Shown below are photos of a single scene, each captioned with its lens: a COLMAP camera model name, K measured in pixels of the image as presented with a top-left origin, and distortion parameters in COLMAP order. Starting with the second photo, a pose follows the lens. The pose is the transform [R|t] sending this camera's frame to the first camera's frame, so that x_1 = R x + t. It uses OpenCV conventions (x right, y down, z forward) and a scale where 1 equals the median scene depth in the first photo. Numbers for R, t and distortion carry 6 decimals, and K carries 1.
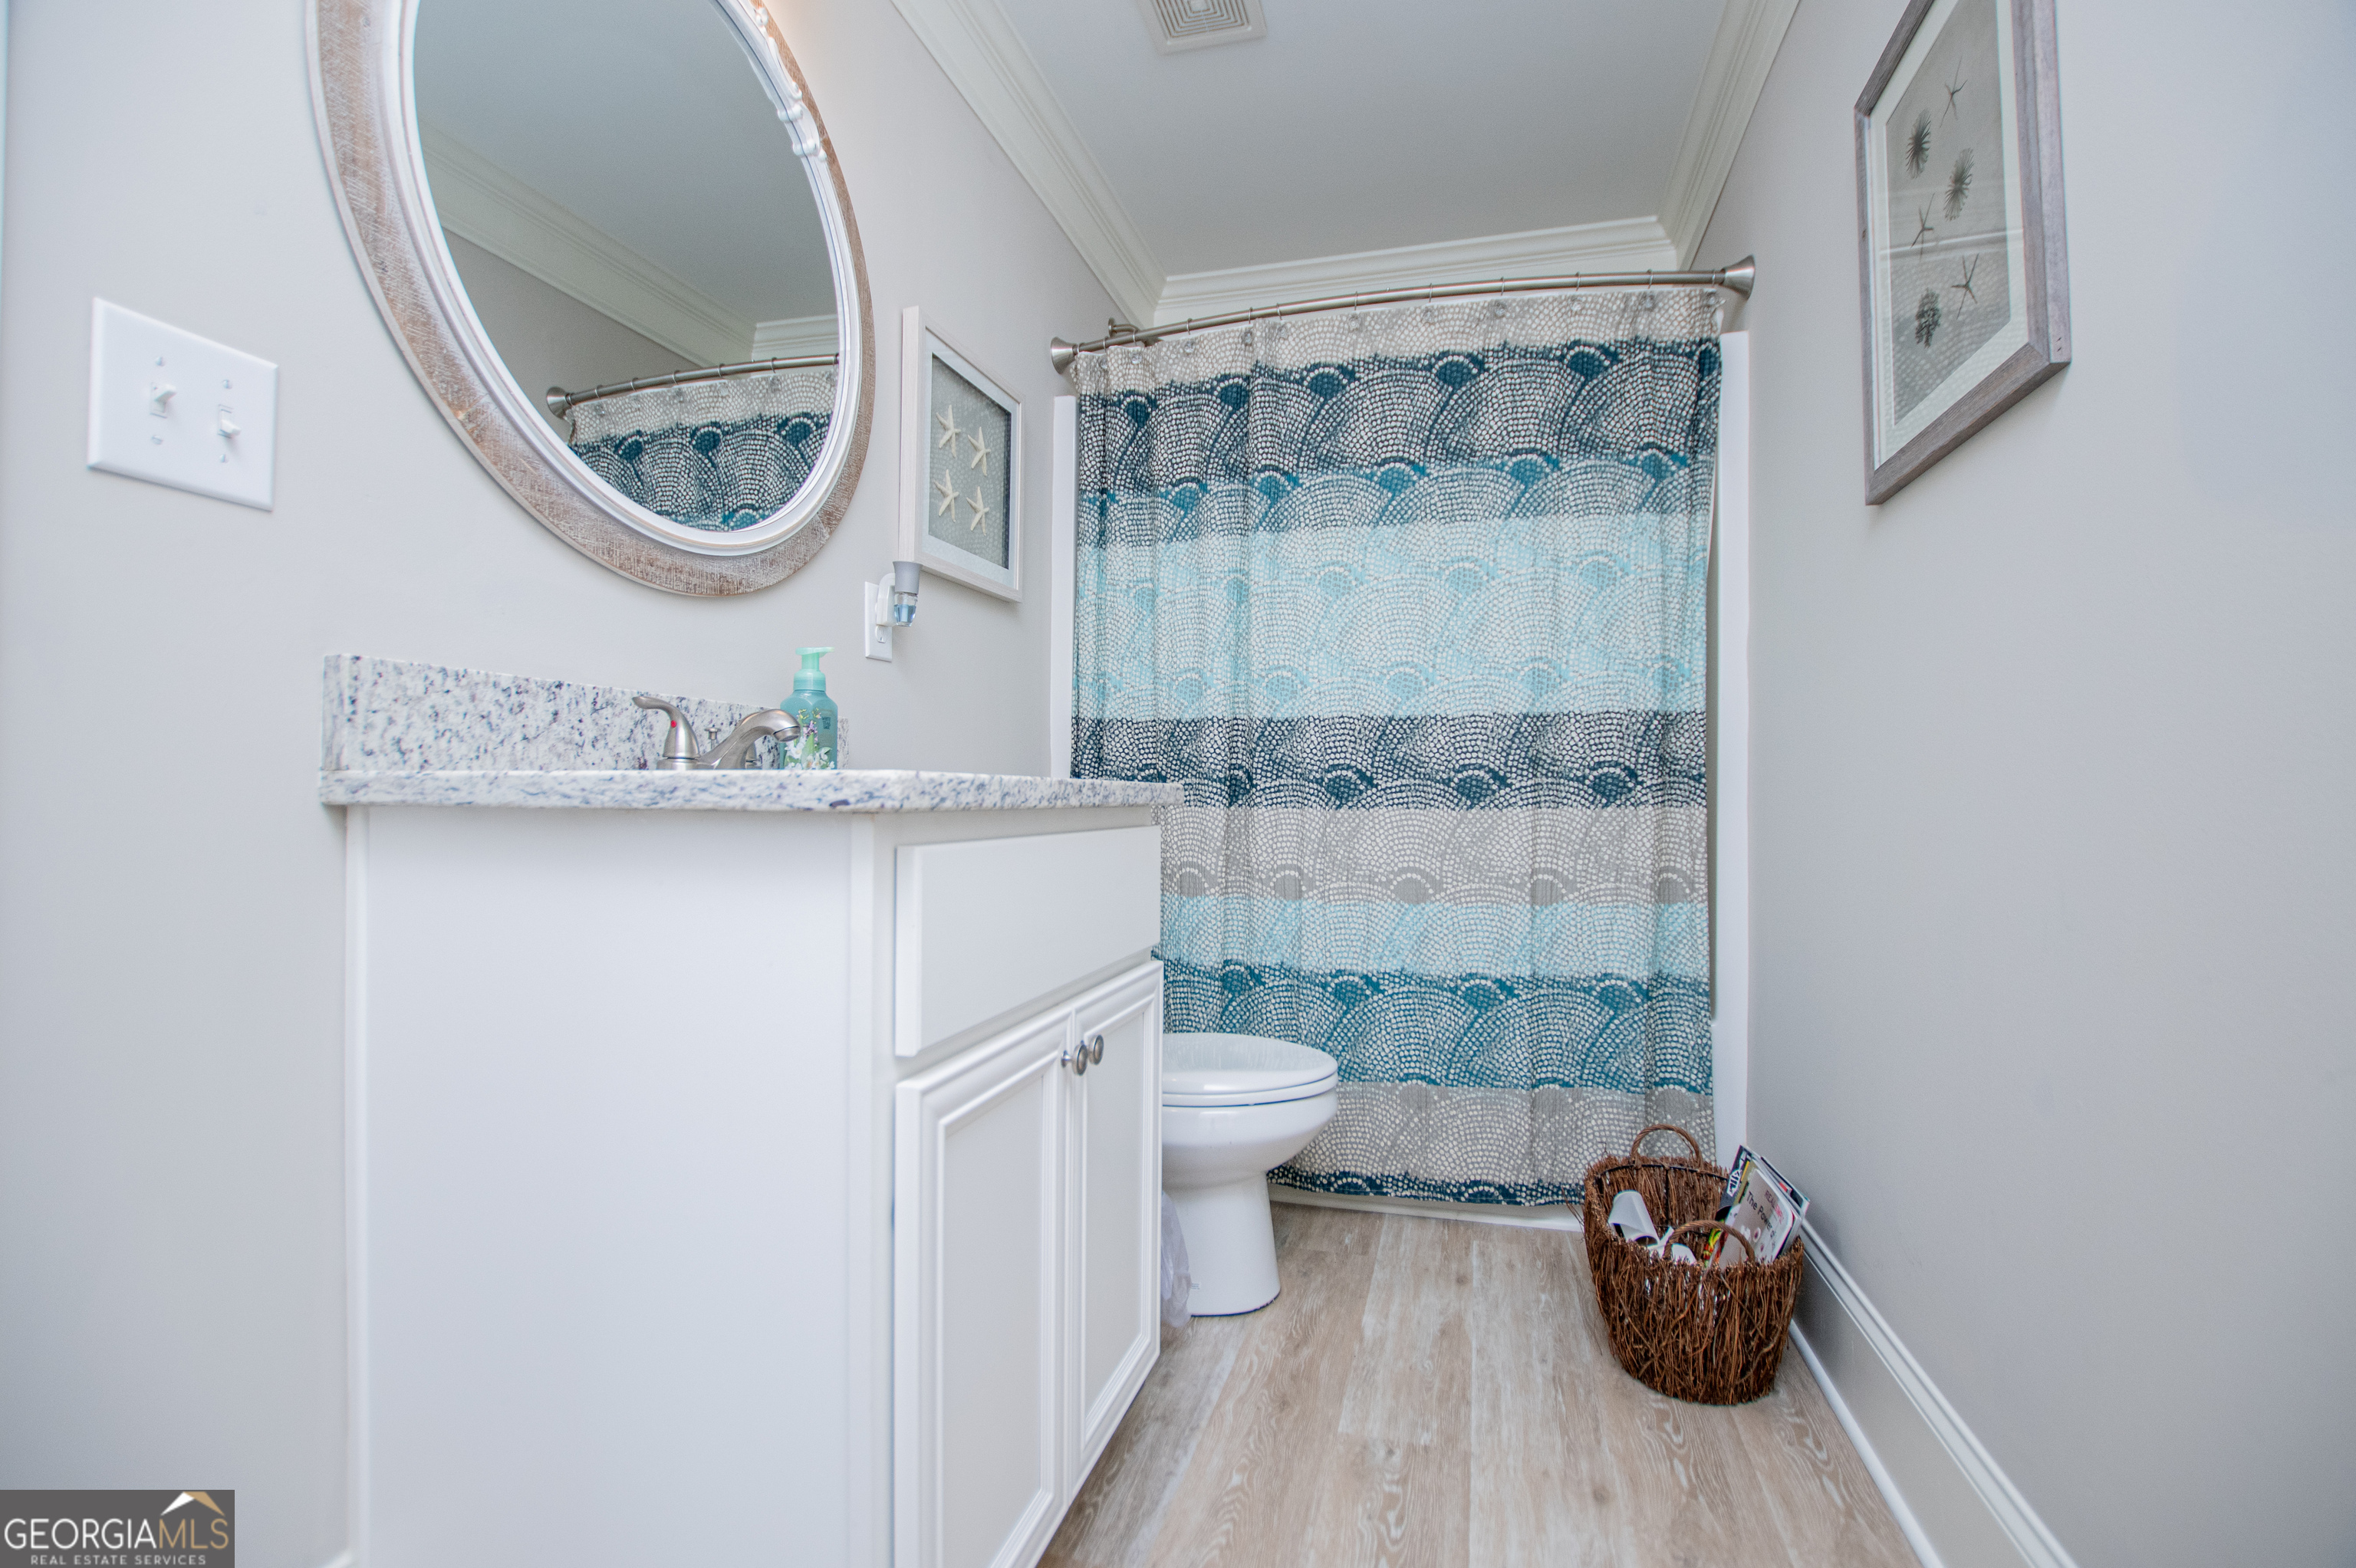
lens RADIAL K [[1030.6, 0, 1189.4], [0, 1030.6, 784.4], [0, 0, 1]] dist [-0.027143, 0.001155]
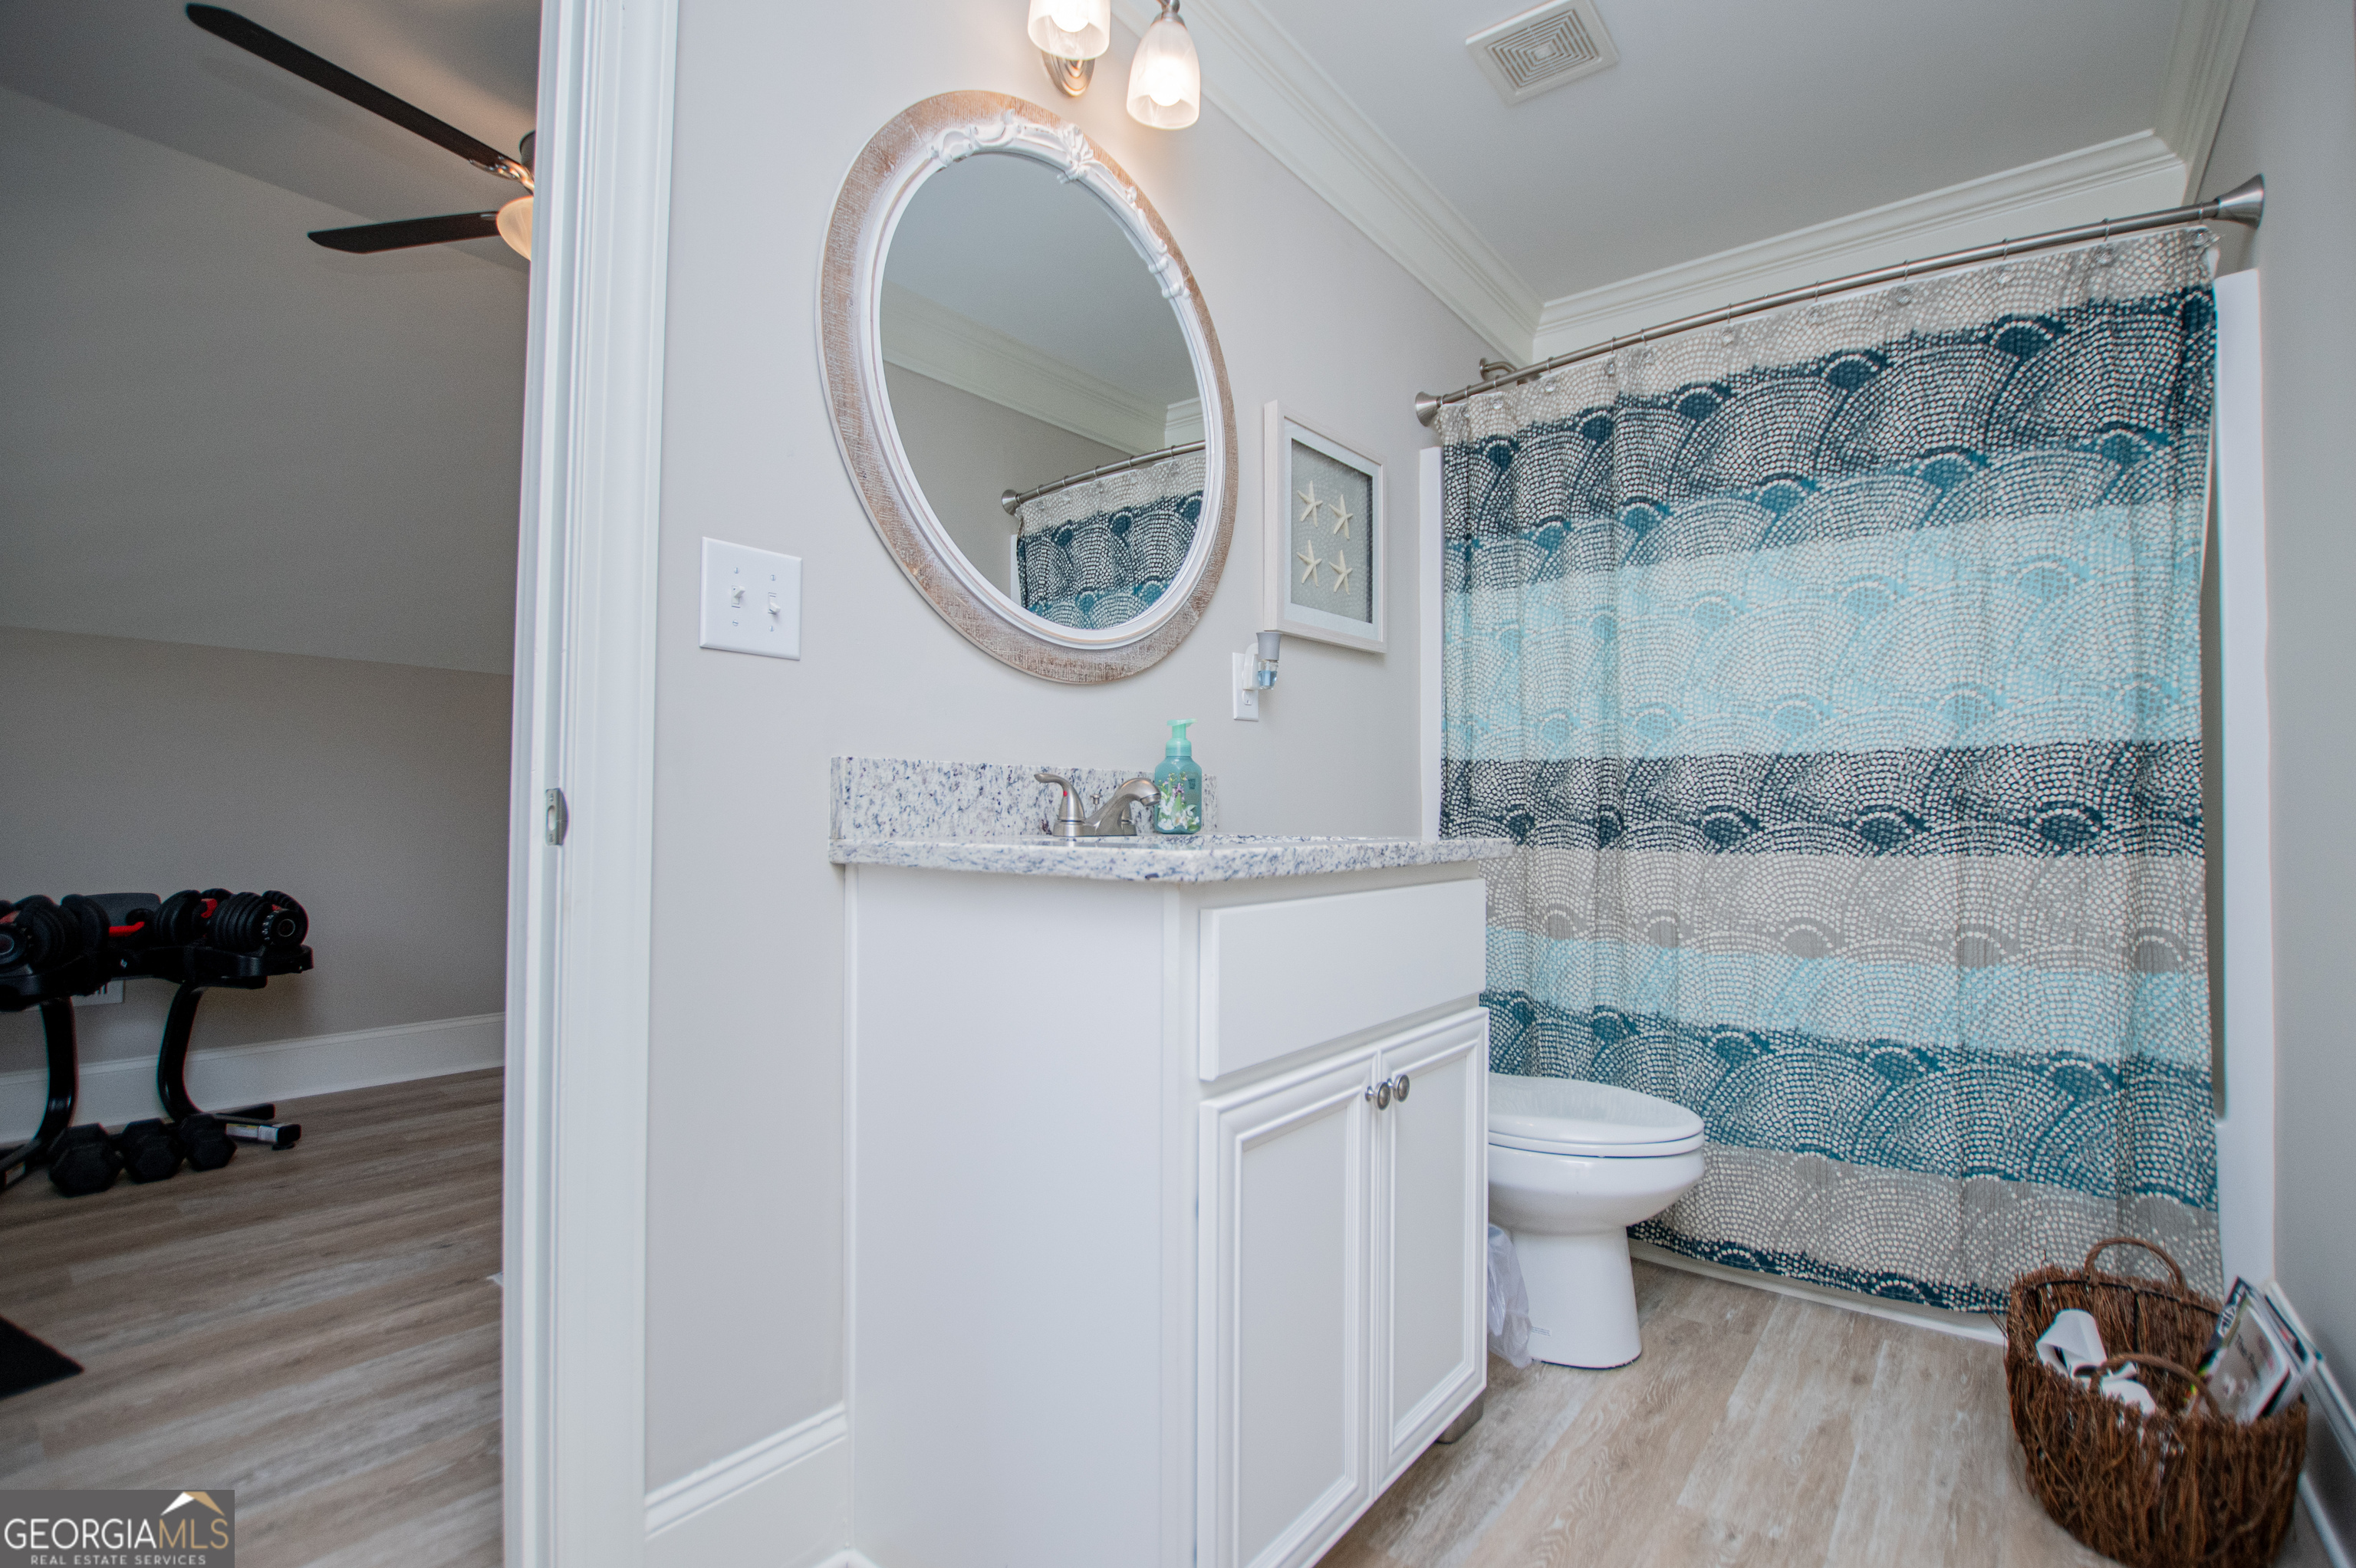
lens RADIAL K [[1048.3, 0, 1199.5], [0, 1048.3, 787.2], [0, 0, 1]] dist [-0.031168, 0.004689]
pose [[0.922051, -0.012970, -0.386851, 0.086547], [0.007107, 0.999837, -0.016581, -0.027694], [0.387003, 0.012539, 0.921993, -0.069200]]
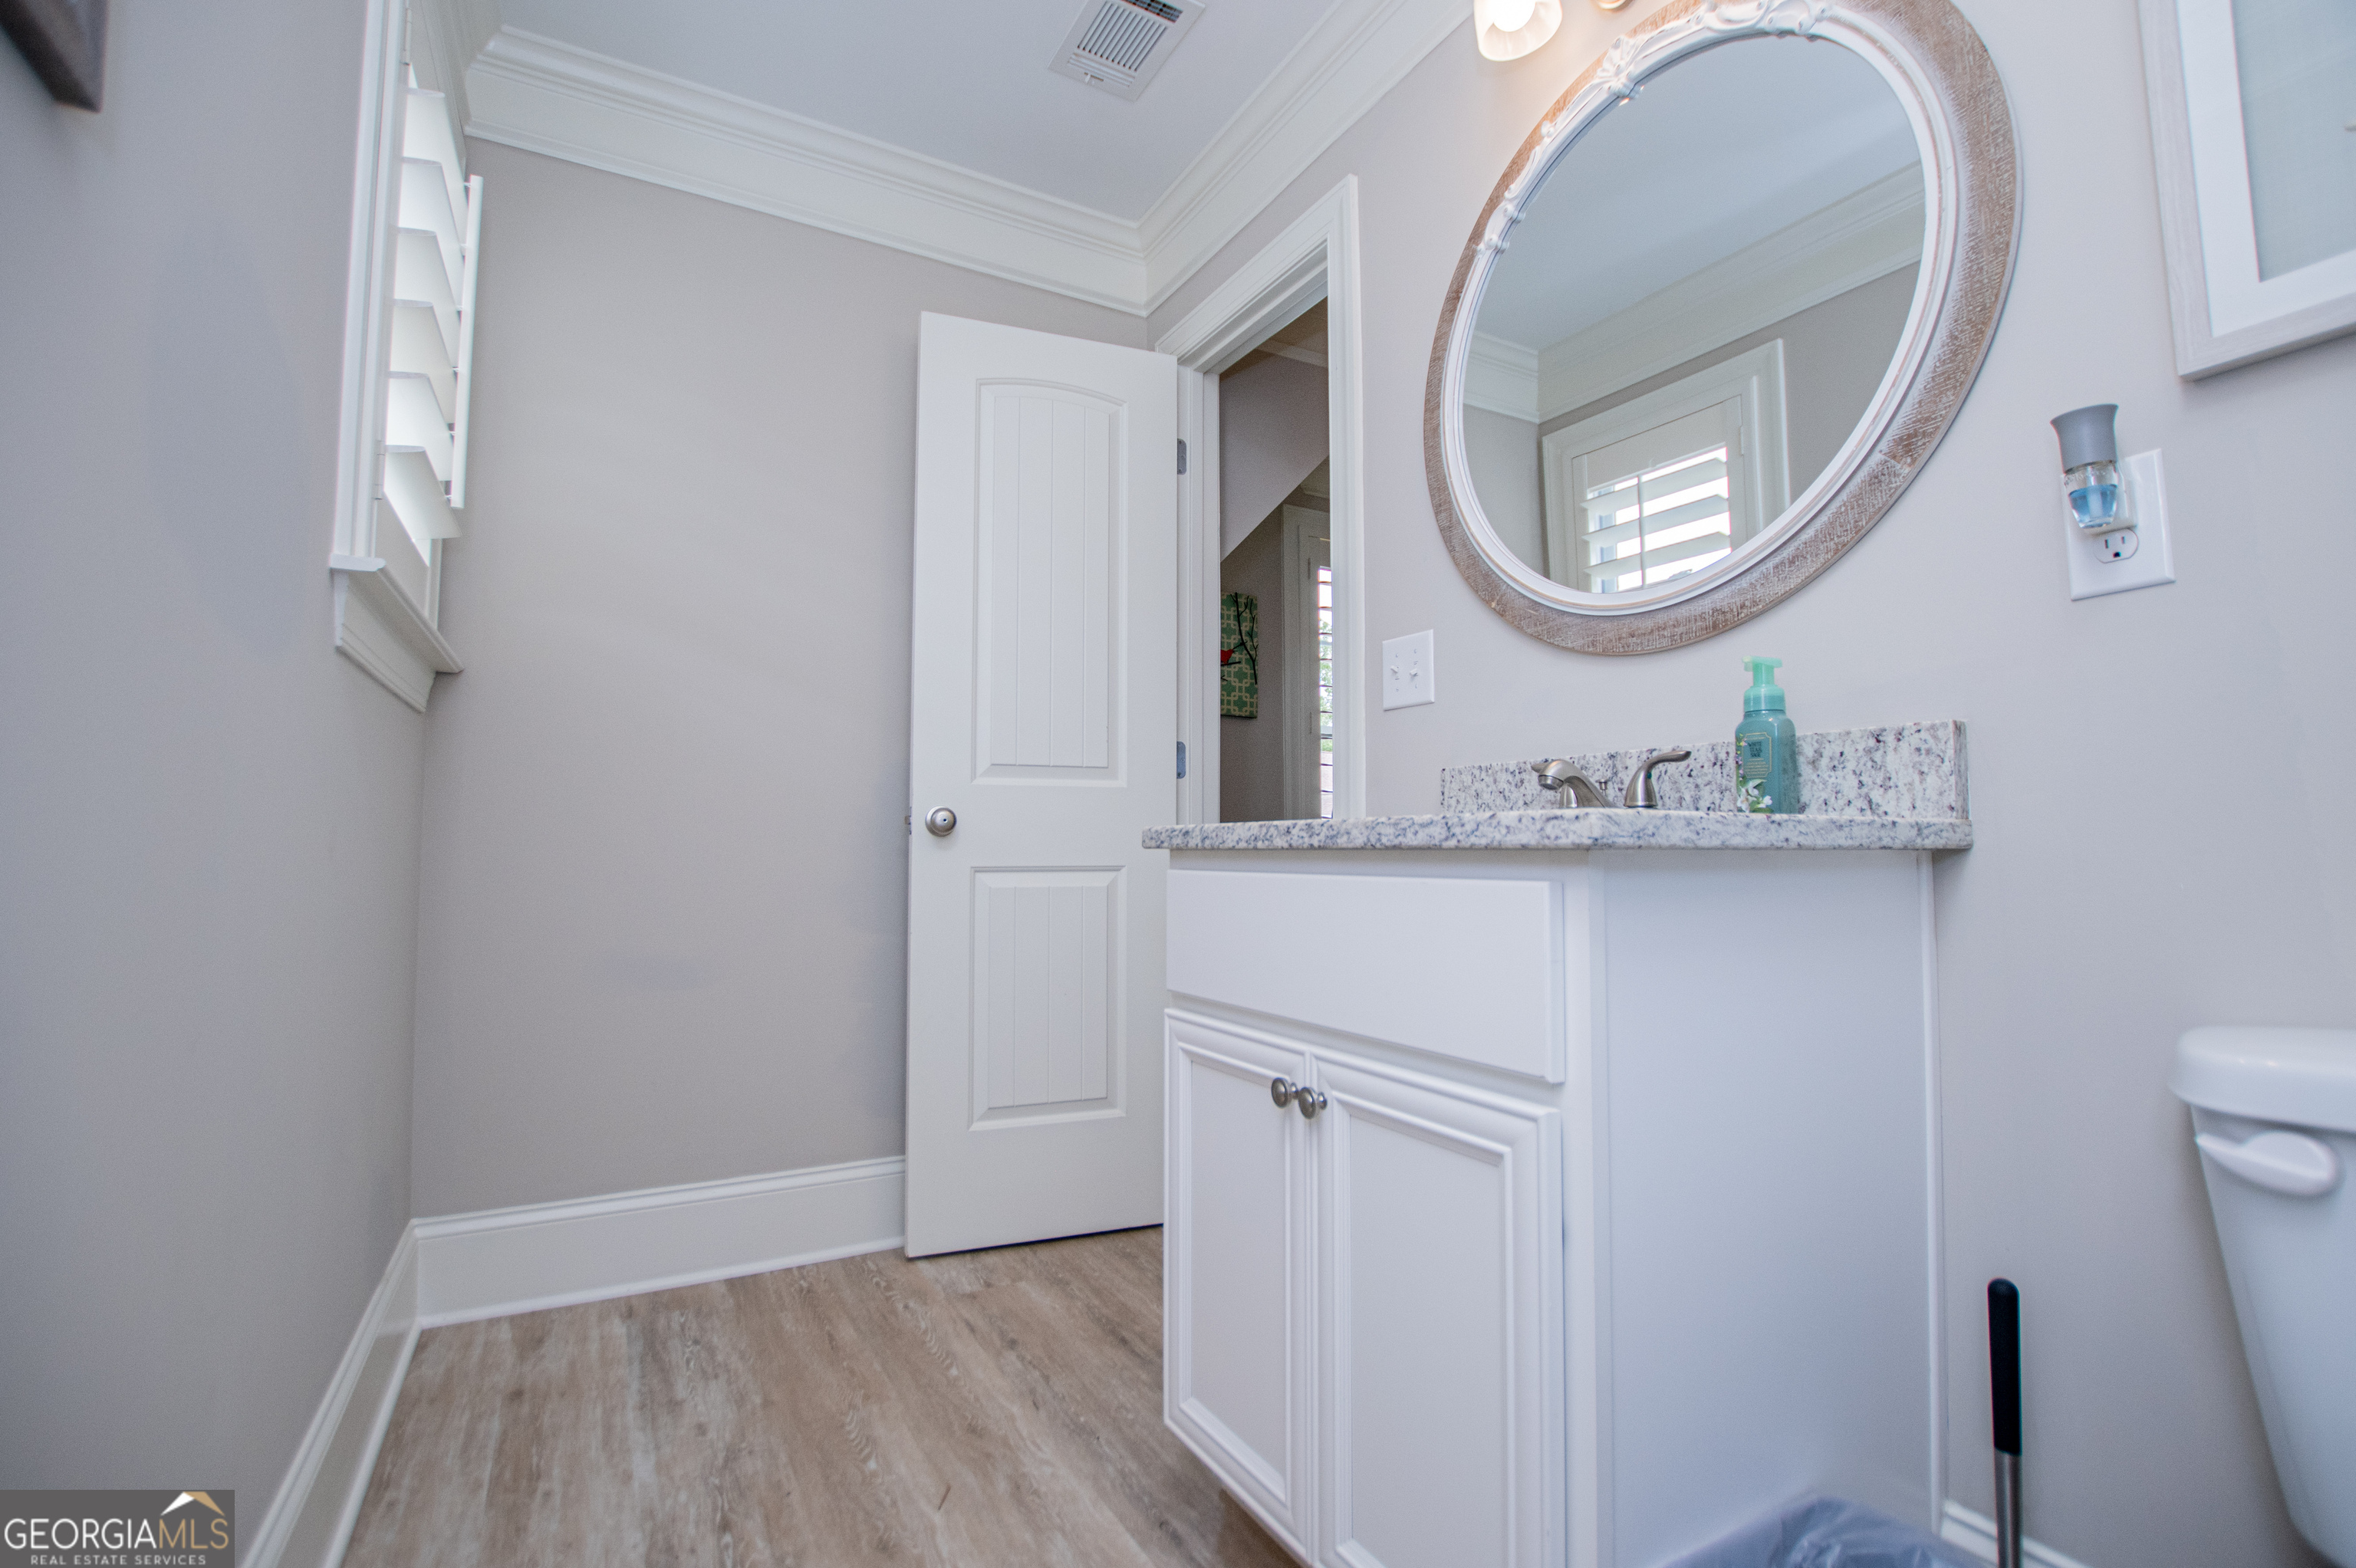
lens RADIAL K [[1048.3, 0, 1199.5], [0, 1048.3, 787.2], [0, 0, 1]] dist [-0.031168, 0.004689]
pose [[-0.694075, -0.051641, -0.718048, 0.406713], [0.001784, 0.997297, -0.073449, 0.021968], [0.719901, -0.052260, -0.692107, 0.953873]]
